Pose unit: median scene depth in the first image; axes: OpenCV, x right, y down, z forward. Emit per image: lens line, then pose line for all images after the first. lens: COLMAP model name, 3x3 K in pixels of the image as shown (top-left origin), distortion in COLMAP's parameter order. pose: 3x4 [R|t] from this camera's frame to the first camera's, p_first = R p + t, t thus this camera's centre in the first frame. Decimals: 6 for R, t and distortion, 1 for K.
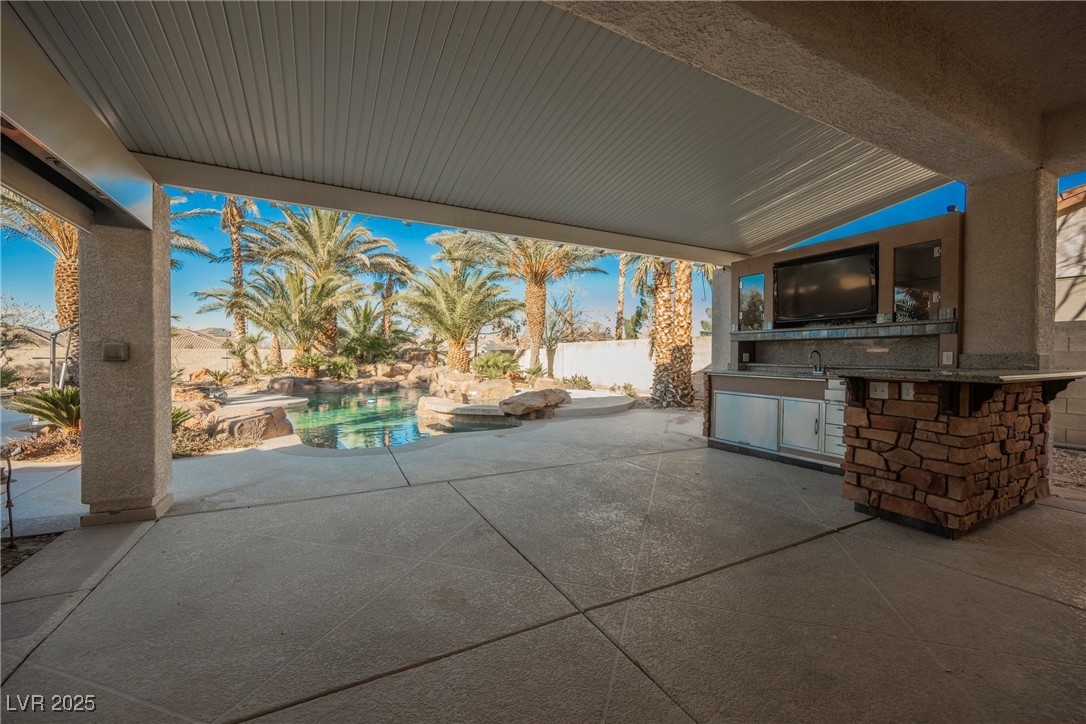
lens RADIAL K [[431.6, 0, 543.4], [0, 431.6, 361.9], [0, 0, 1]] dist [0.000750, -0.002522]
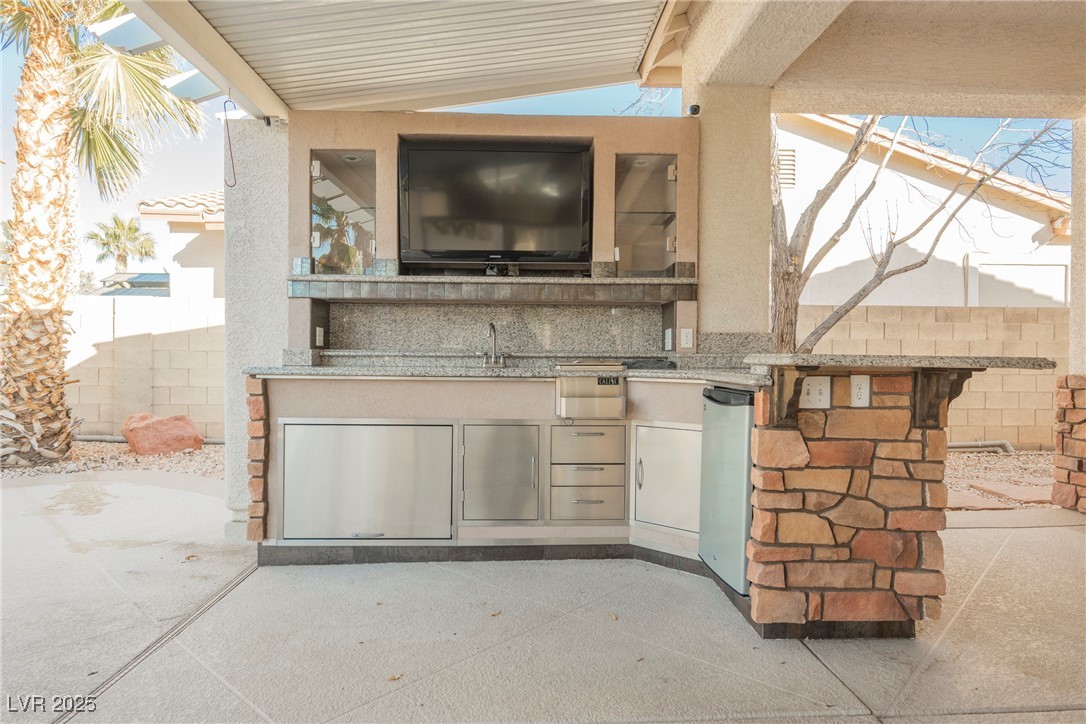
lens RADIAL K [[637.8, 0, 546.0], [0, 637.8, 361.4], [0, 0, 1]] dist [0.000006, 0.000582]
pose [[0.425020, -0.012804, 0.905093, -0.038750], [0.007641, 0.999915, 0.010557, 0.016148], [-0.905152, 0.002428, 0.425082, 0.839519]]
